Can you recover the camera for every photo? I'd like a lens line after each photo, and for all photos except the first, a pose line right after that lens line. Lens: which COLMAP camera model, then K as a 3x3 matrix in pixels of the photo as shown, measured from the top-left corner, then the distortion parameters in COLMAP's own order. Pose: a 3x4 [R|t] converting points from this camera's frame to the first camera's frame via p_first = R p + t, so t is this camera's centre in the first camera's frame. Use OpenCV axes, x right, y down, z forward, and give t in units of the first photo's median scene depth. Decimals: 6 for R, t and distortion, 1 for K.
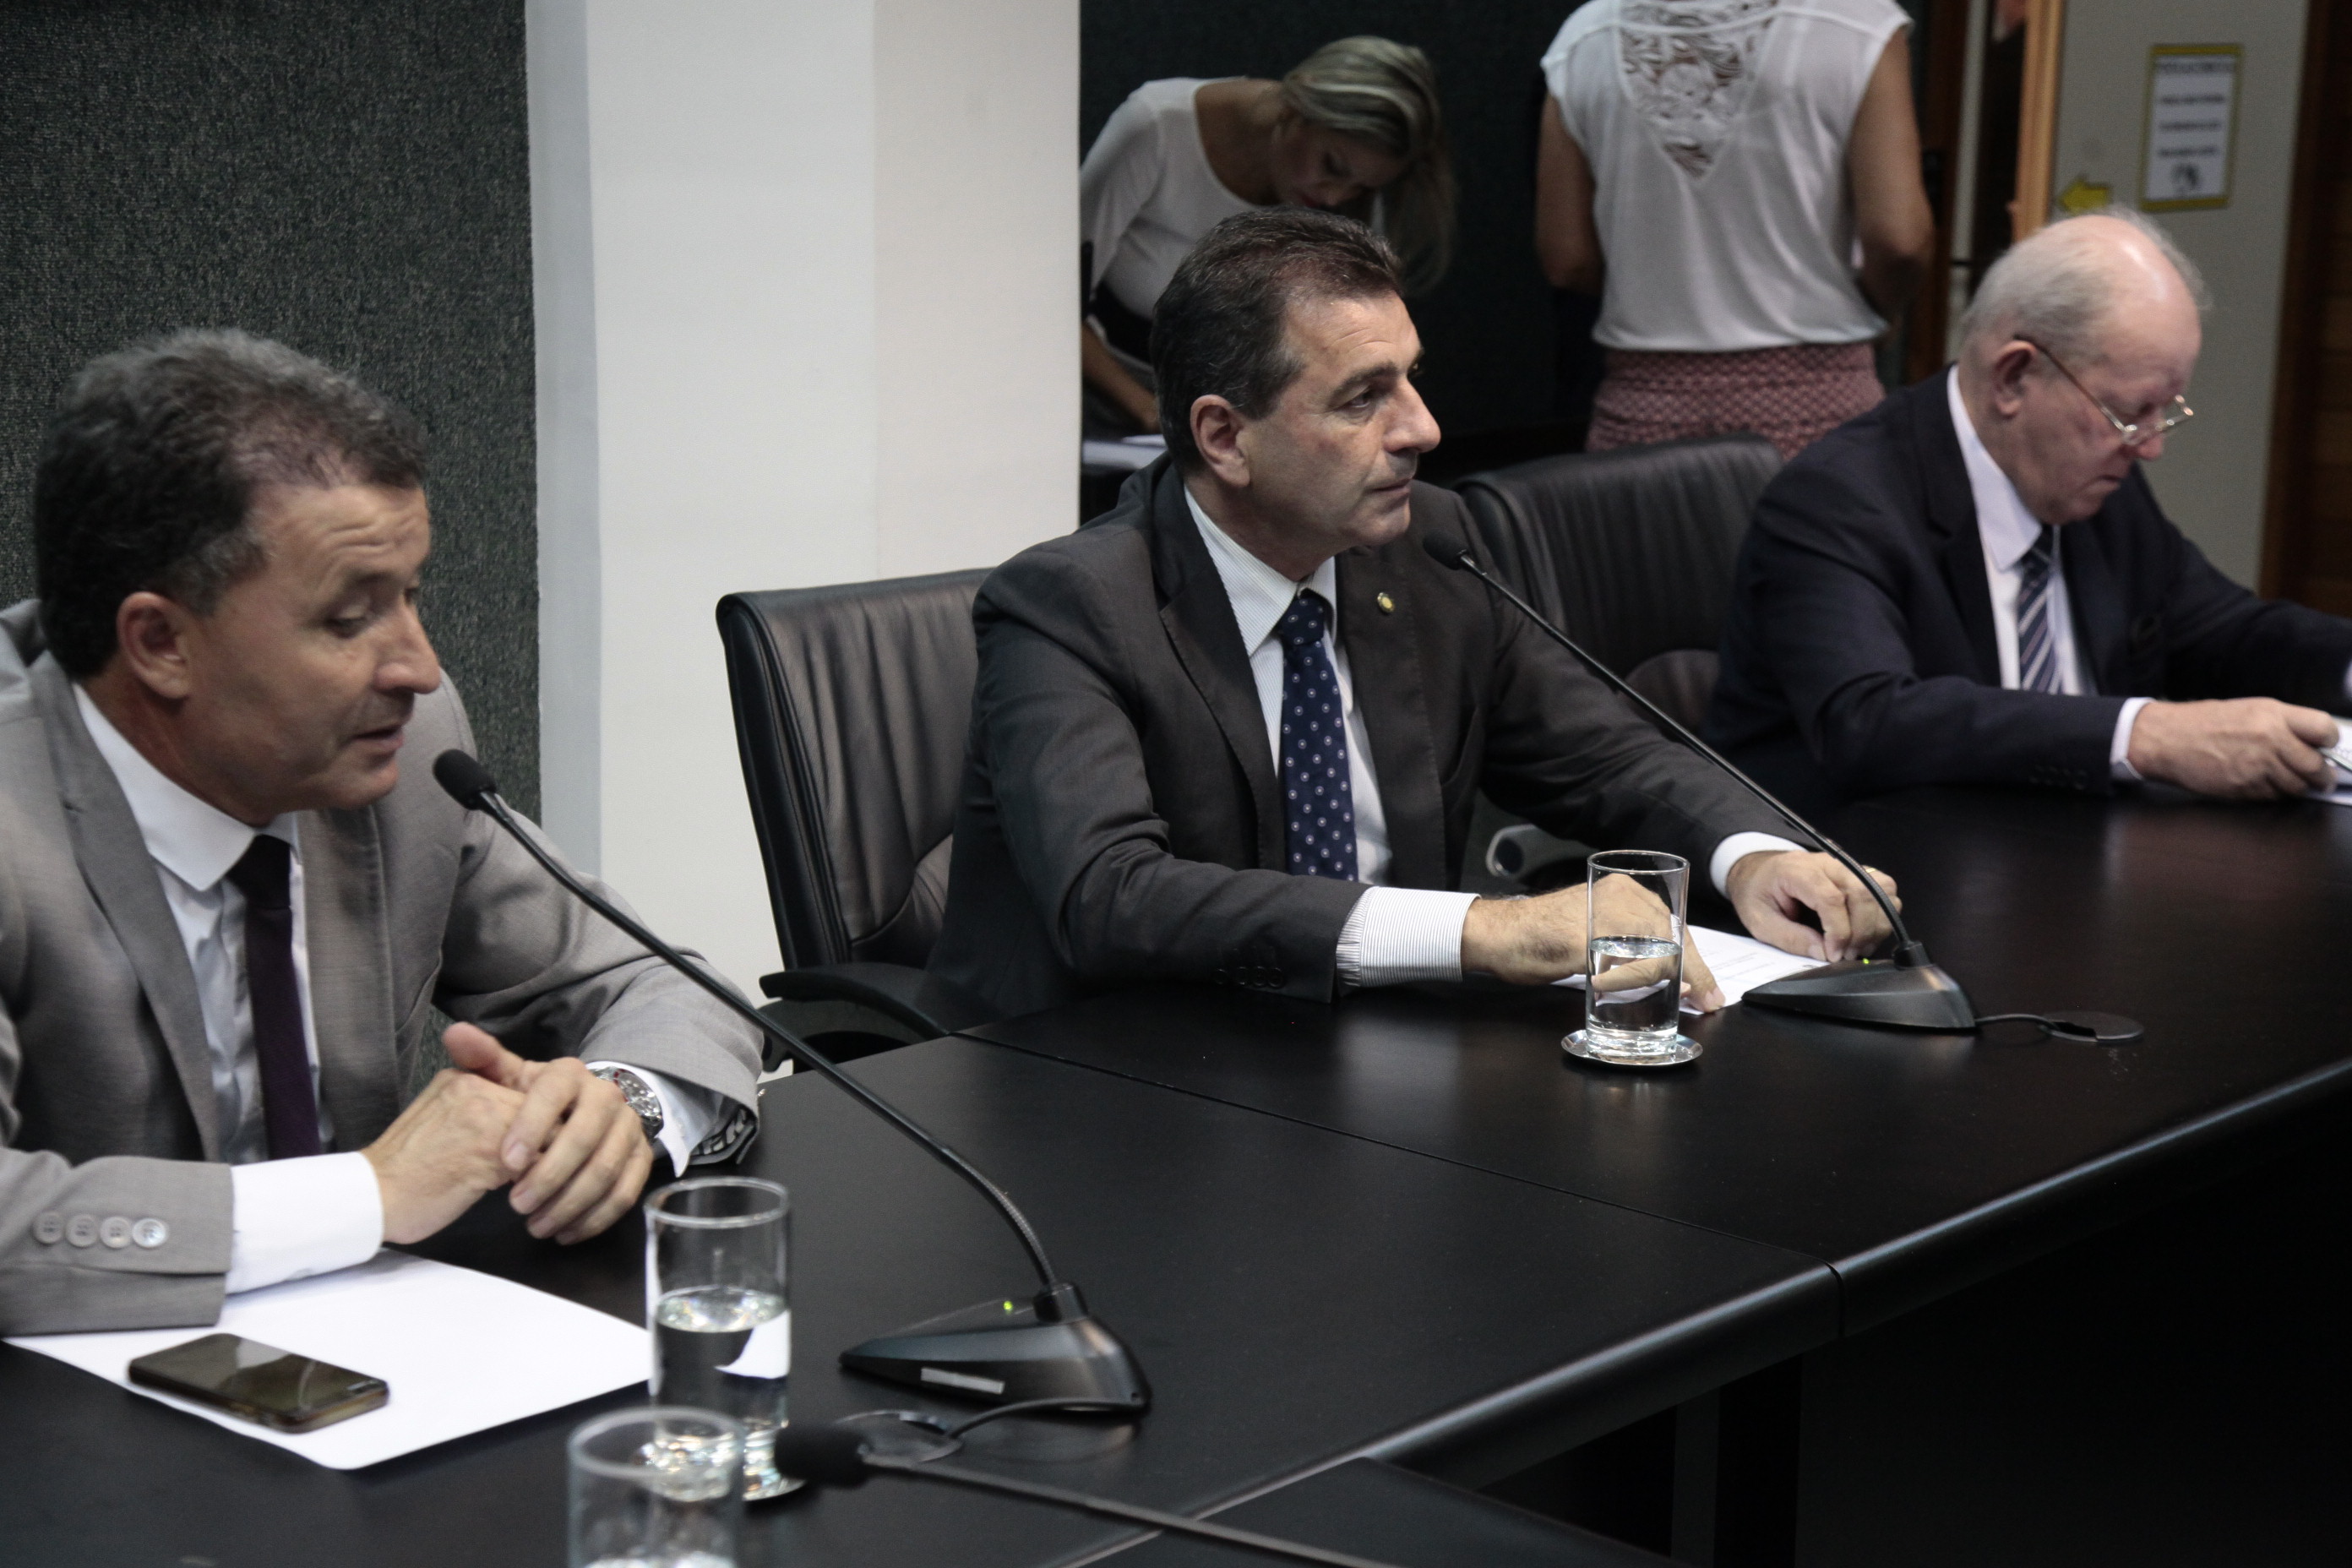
lens RADIAL K [[4118.2, 0, 1176.0], [0, 4118.2, 784.0], [0, 0, 1]] dist [0.029116, 0.248504]
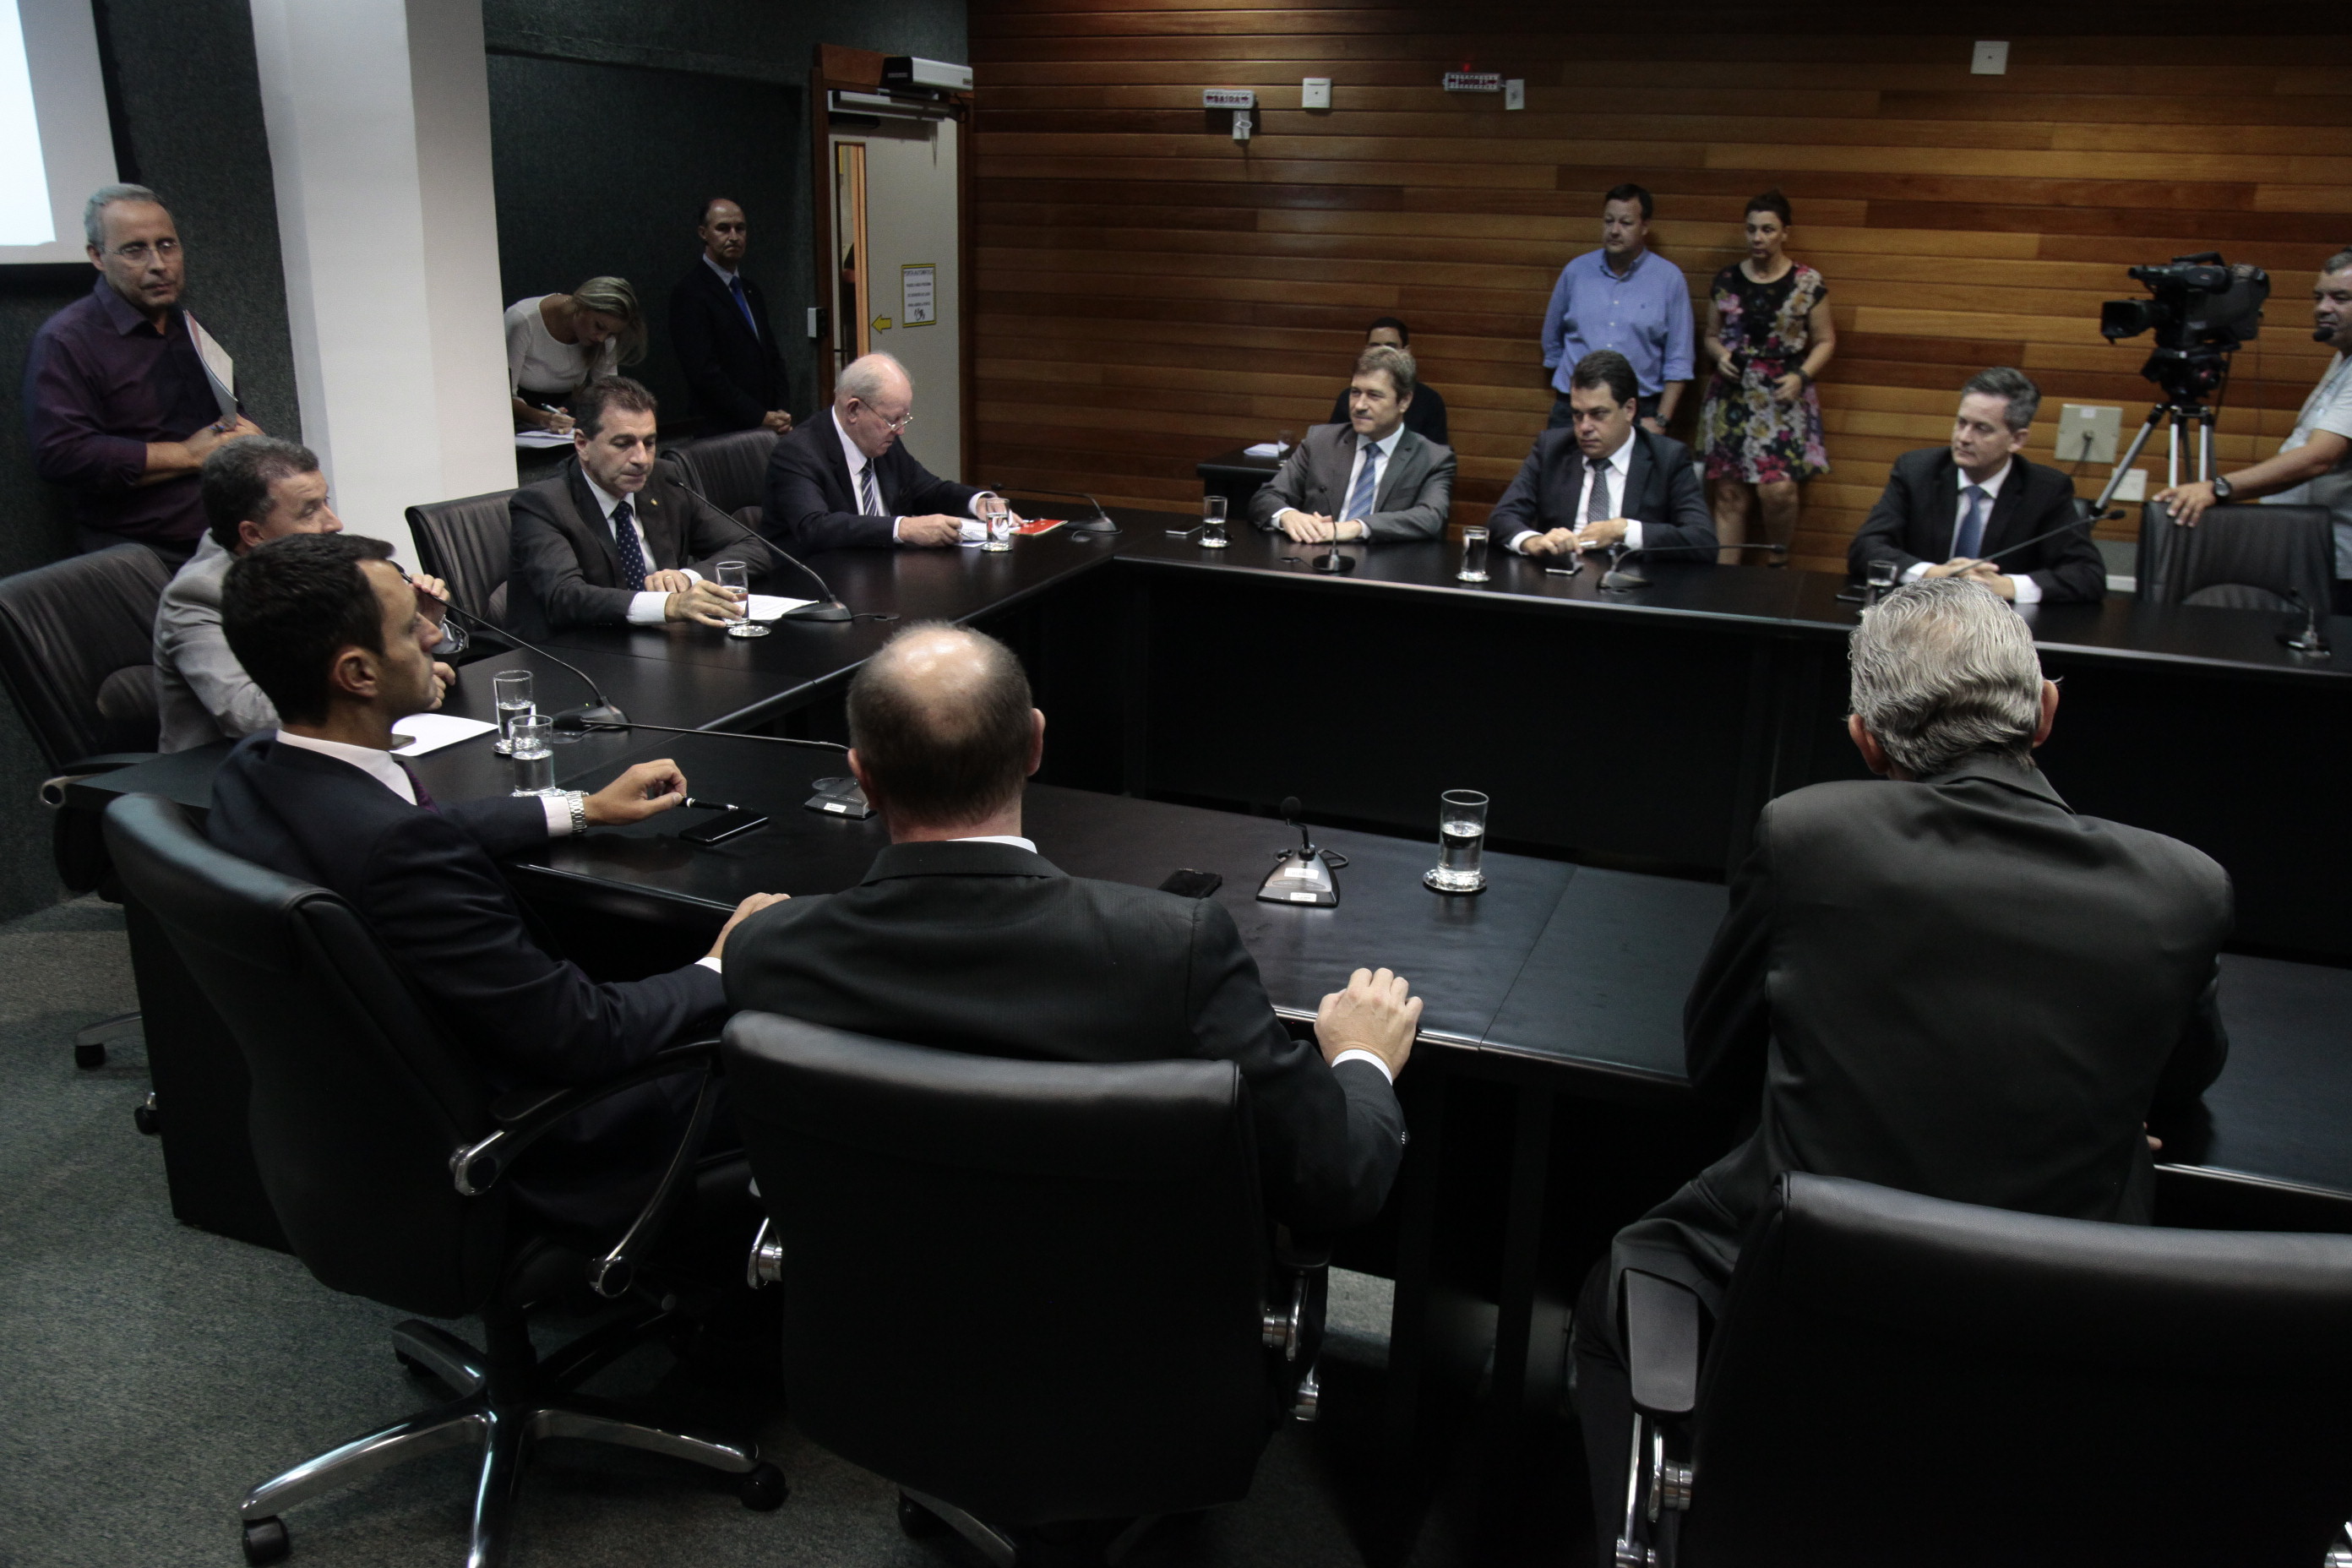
lens RADIAL K [[1959.9, 0, 1184.3], [0, 1959.9, 758.5], [0, 0, 1]] dist [0.079424, -0.006579]
pose [[0.939551, -0.098671, 0.327885, -0.065507], [0.063772, 0.991251, 0.115559, 0.002590], [-0.336419, -0.087664, 0.937623, -0.446961]]
